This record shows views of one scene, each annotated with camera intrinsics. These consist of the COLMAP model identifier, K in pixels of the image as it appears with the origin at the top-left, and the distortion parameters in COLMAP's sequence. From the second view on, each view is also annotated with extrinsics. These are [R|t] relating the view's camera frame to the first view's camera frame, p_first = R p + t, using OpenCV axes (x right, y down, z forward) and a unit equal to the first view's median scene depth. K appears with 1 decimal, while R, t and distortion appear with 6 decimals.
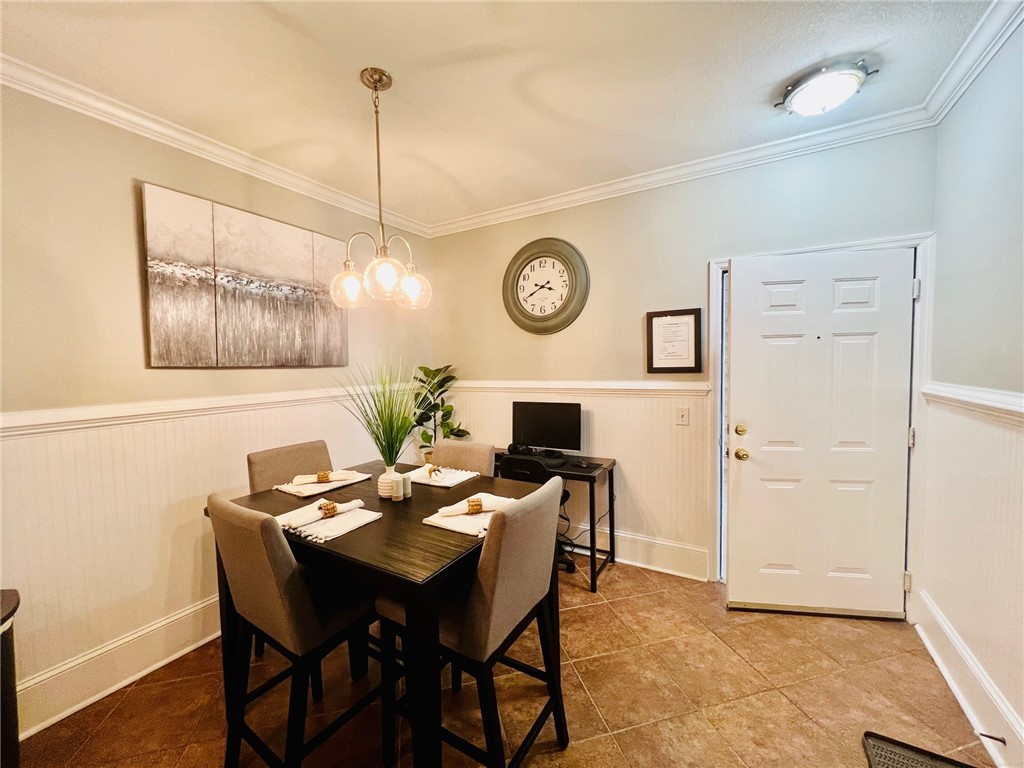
lens RADIAL K [[407.9, 0, 510.2], [0, 407.9, 383.0], [0, 0, 1]] dist [-0.000411, -0.000349]
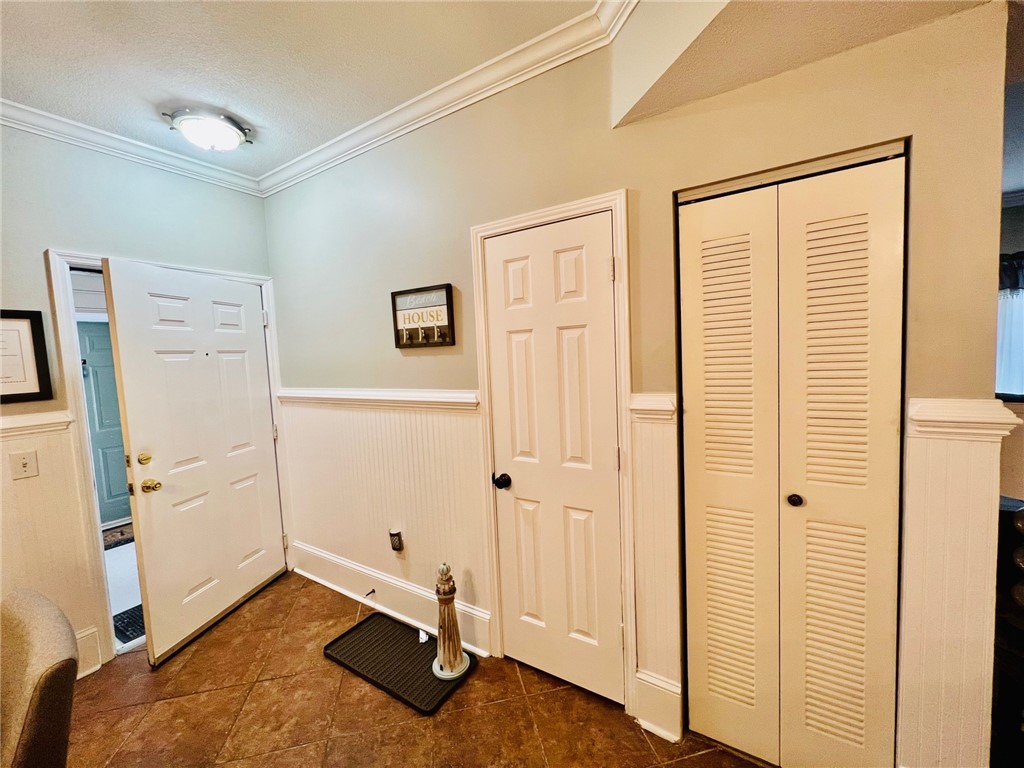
lens RADIAL K [[407.9, 0, 510.2], [0, 407.9, 383.0], [0, 0, 1]] dist [-0.000411, -0.000349]
pose [[0.033253, -0.054760, 0.997946, -0.293757], [0.097033, 0.993958, 0.051308, -0.015385], [-0.994726, 0.095127, 0.038366, 0.188865]]
